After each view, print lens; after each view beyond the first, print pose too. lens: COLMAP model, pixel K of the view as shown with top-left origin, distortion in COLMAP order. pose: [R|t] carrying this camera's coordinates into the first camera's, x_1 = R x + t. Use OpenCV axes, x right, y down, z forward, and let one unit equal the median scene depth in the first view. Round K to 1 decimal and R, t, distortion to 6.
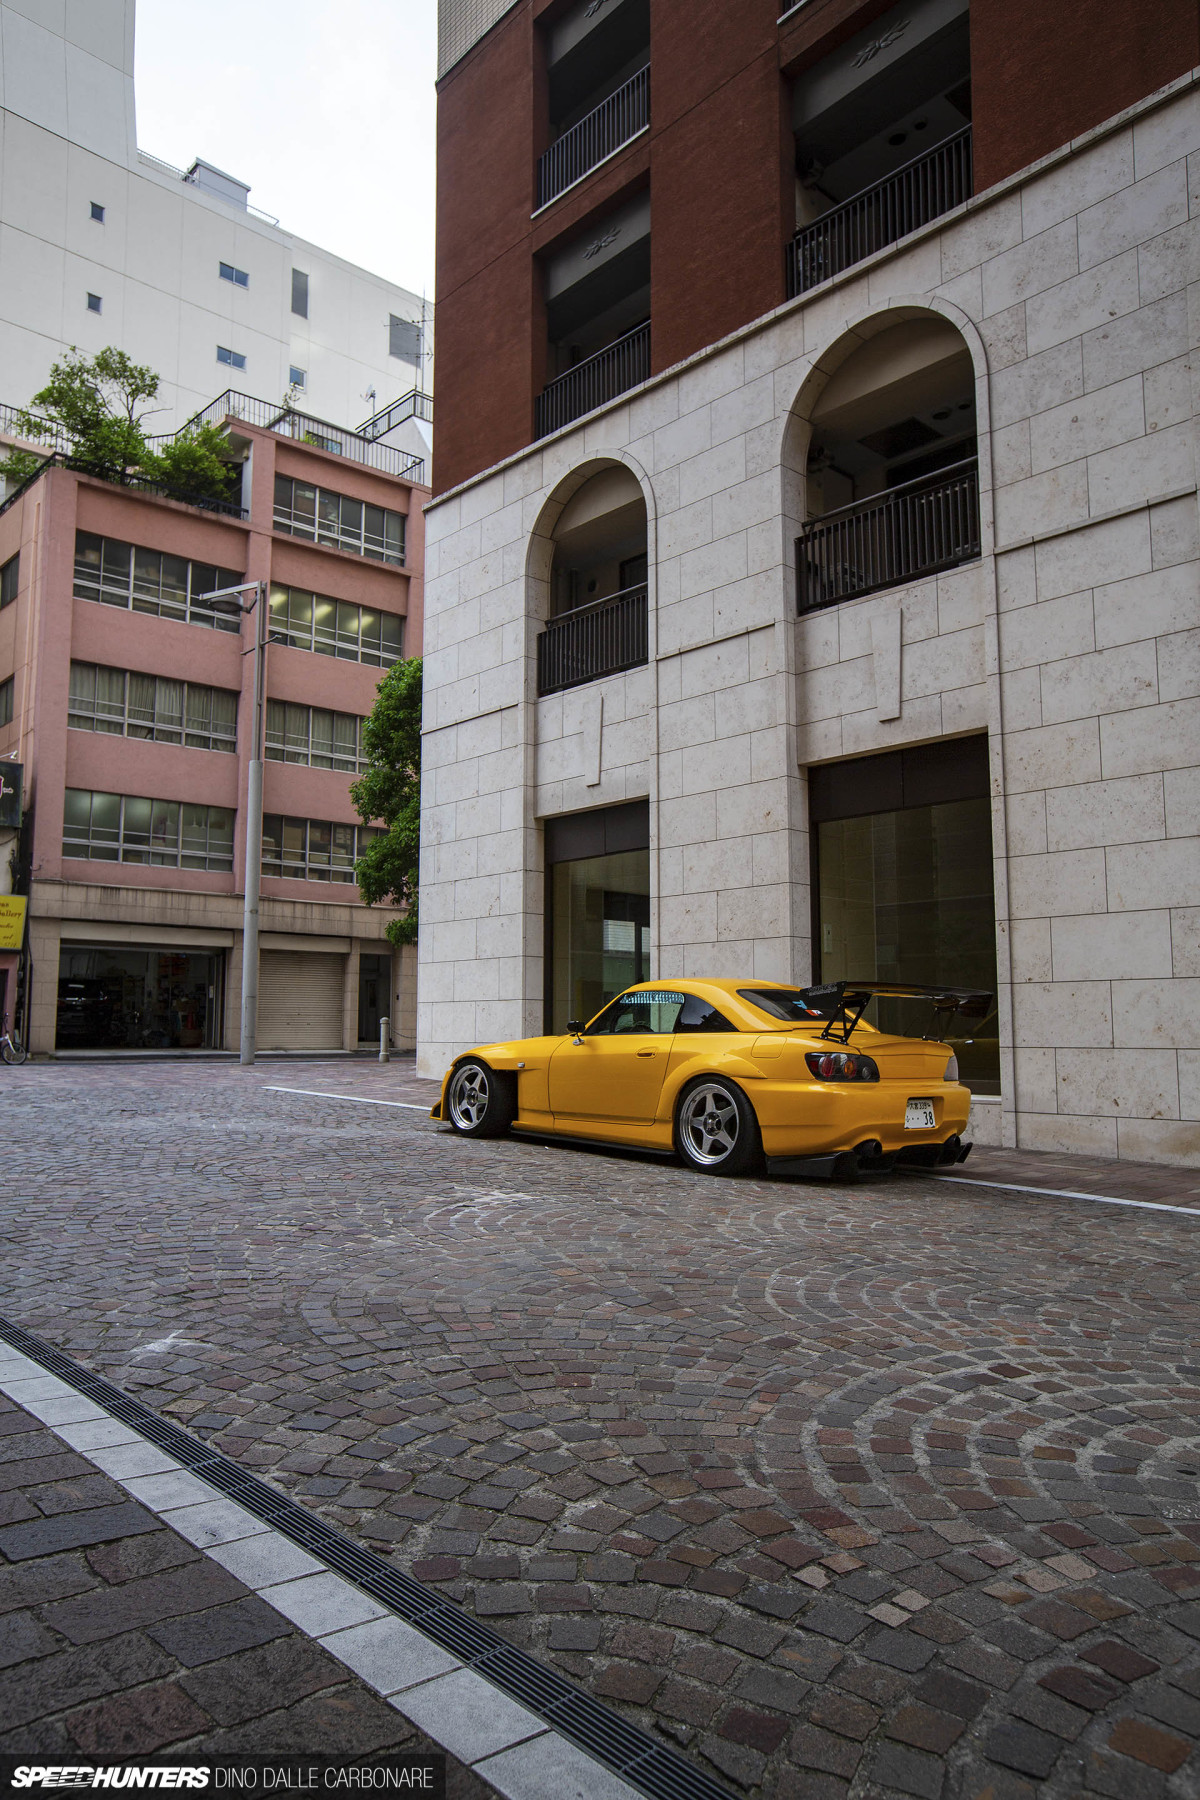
lens RADIAL K [[1238.9, 0, 590.6], [0, 1238.9, 903.5], [0, 0, 1]] dist [-0.049325, 0.106902]
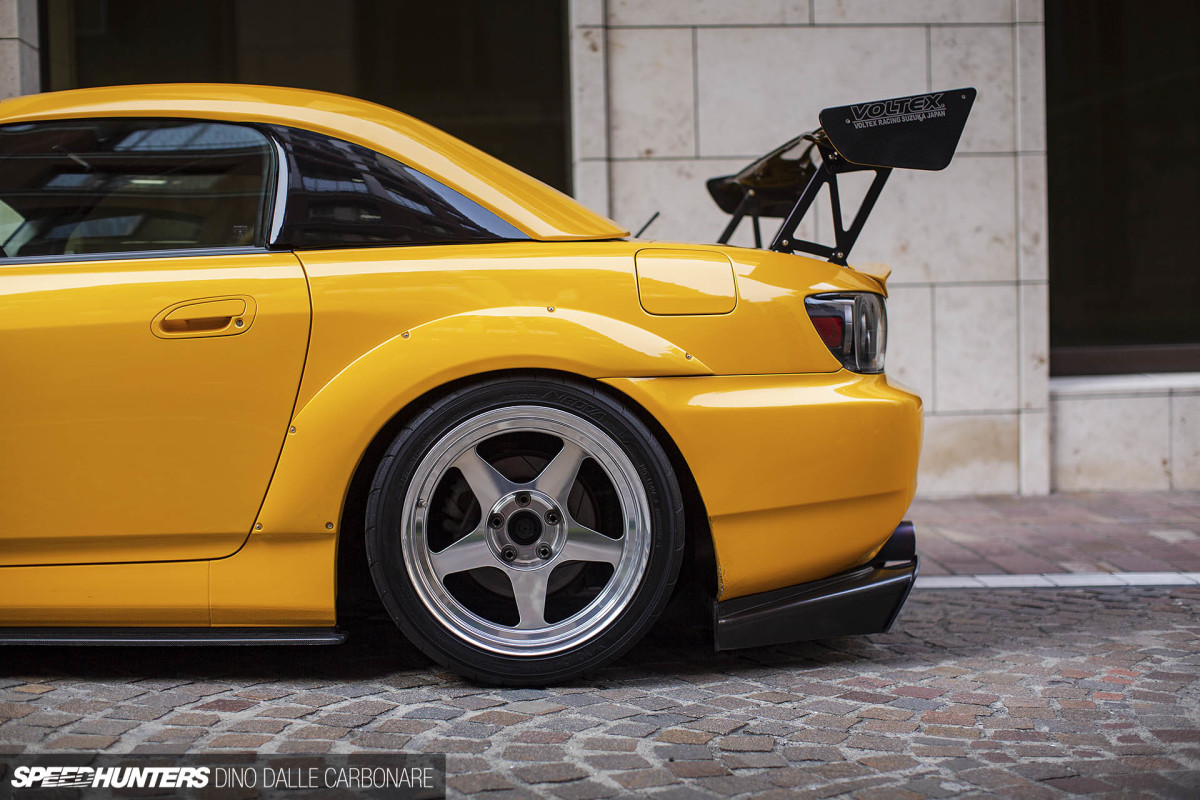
lens RADIAL K [[1750.0, 0, 600.0], [0, 1750.0, 400.0], [0, 0, 1]] dist [-0.173134, 0.382637]
pose [[0.618257, -0.067443, 0.783077, -0.196378], [-0.056921, 0.989854, 0.130192, 0.068442], [-0.783912, -0.125065, 0.608145, 0.574564]]
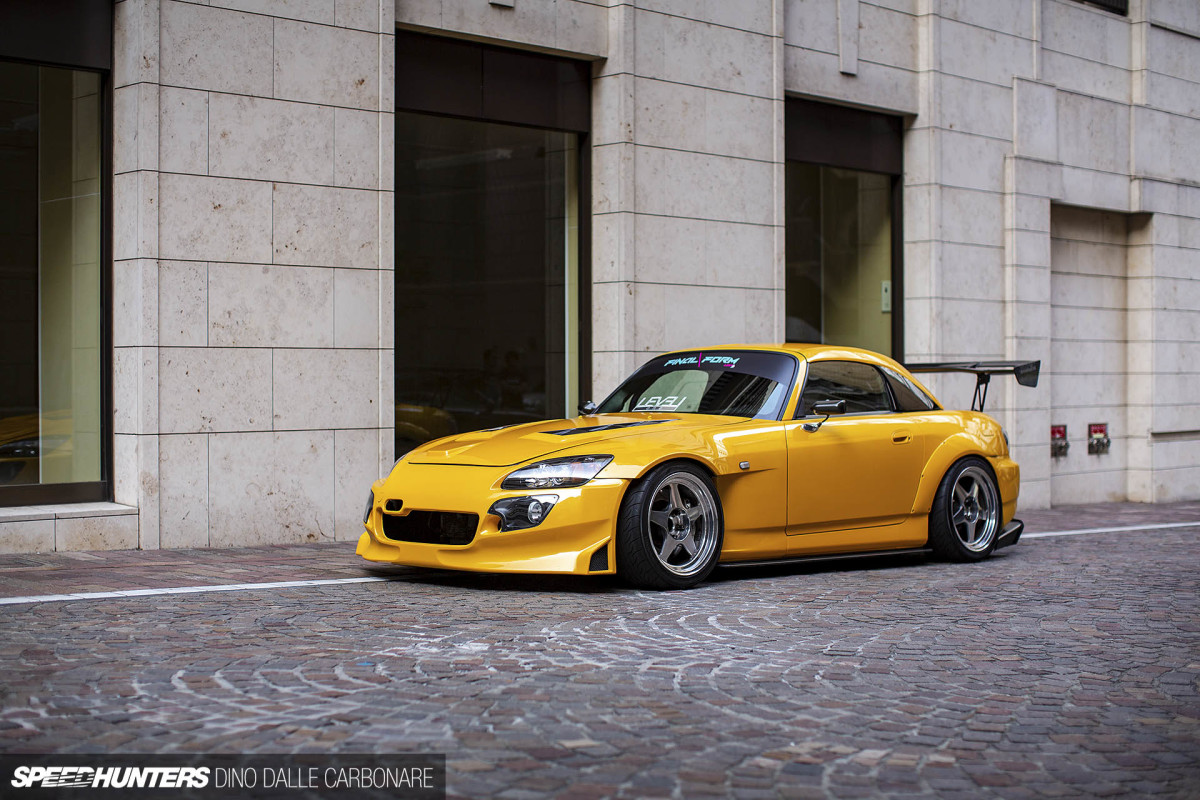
lens RADIAL K [[1609.9, 0, 665.1], [0, 1609.9, 420.4], [0, 0, 1]] dist [-0.121822, 0.065629]
pose [[-0.029246, -0.026409, 0.999223, -0.853623], [-0.101700, 0.994542, 0.023308, 0.084845], [-0.994385, -0.100939, -0.031772, 1.000545]]
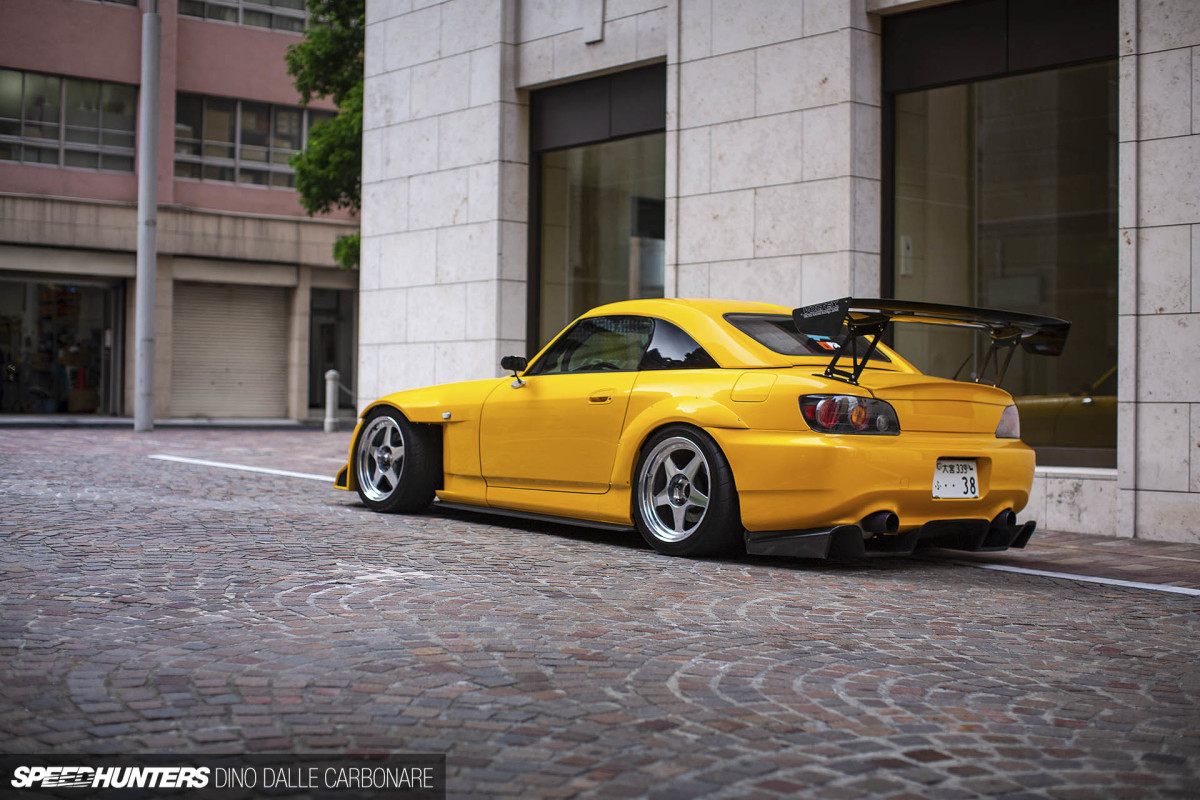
lens RADIAL K [[1750.0, 0, 600.0], [0, 1750.0, 400.0], [0, 0, 1]] dist [-0.173134, 0.382637]
pose [[0.999303, 0.010907, -0.035714, 0.060645], [-0.007362, 0.995168, 0.097906, 0.016898], [0.036610, -0.097575, 0.994555, -0.030548]]
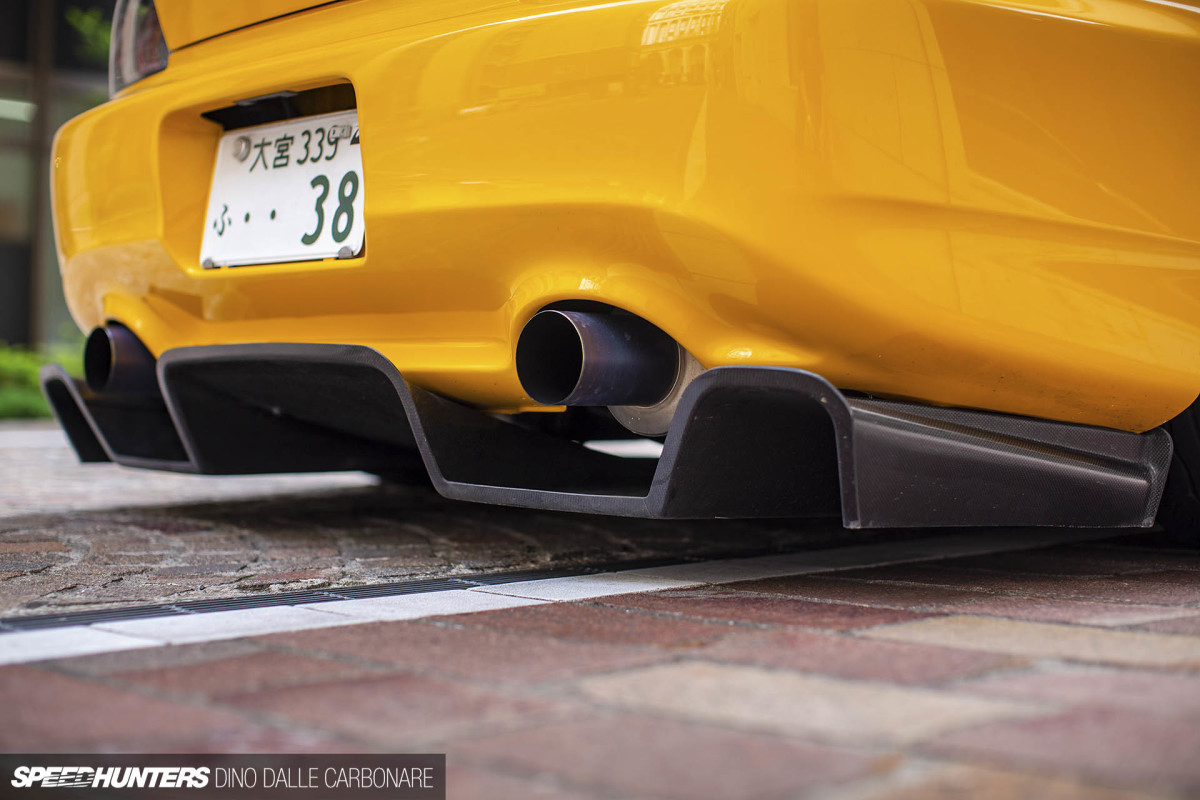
lens RADIAL K [[1750.0, 0, 600.0], [0, 1750.0, 400.0], [0, 0, 1]] dist [-0.173134, 0.382637]
pose [[0.059851, -0.002072, -0.998205, 0.414217], [0.105757, 0.994383, 0.004277, 0.163009], [0.992589, -0.105823, 0.059734, 0.818529]]
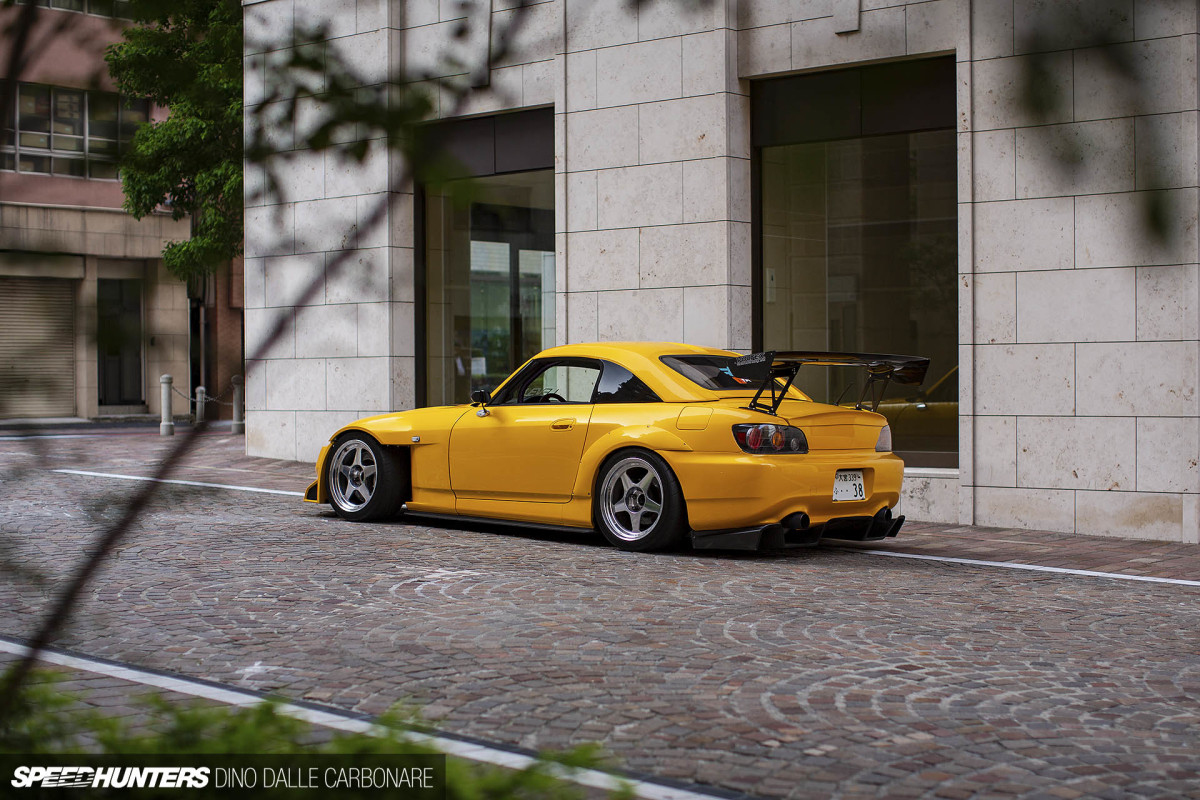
lens RADIAL K [[1960.3, 0, 662.9], [0, 1960.3, 431.1], [0, 0, 1]] dist [-0.143589, 0.047788]
pose [[0.990262, -0.009685, 0.138882, -0.079102], [-0.008316, 0.991681, 0.128451, -0.052775], [-0.138971, -0.128355, 0.981943, -0.366583]]
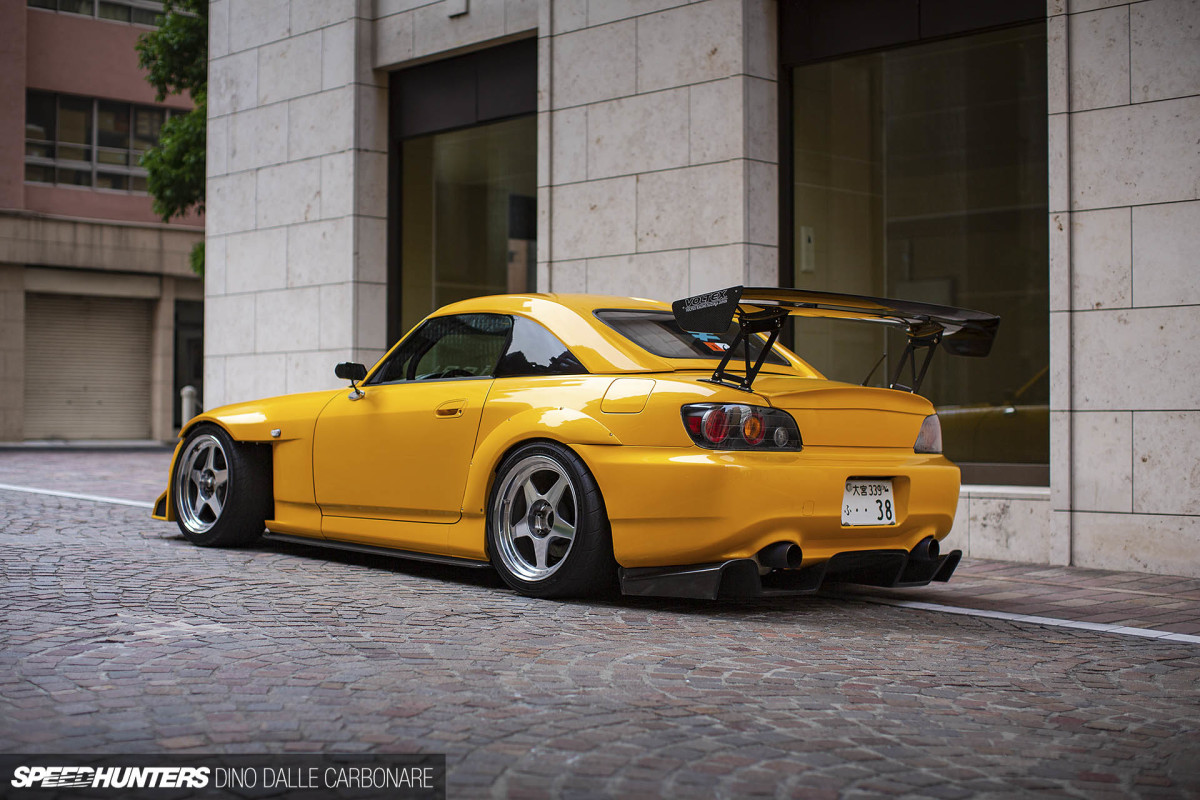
lens RADIAL K [[1790.5, 0, 582.8], [0, 1790.5, 407.4], [0, 0, 1]] dist [-0.169190, 0.365689]
pose [[0.999916, 0.002045, 0.012778, 0.076609], [-0.003212, 0.995756, 0.091974, 0.030513], [-0.012536, -0.092008, 0.995679, 0.086100]]
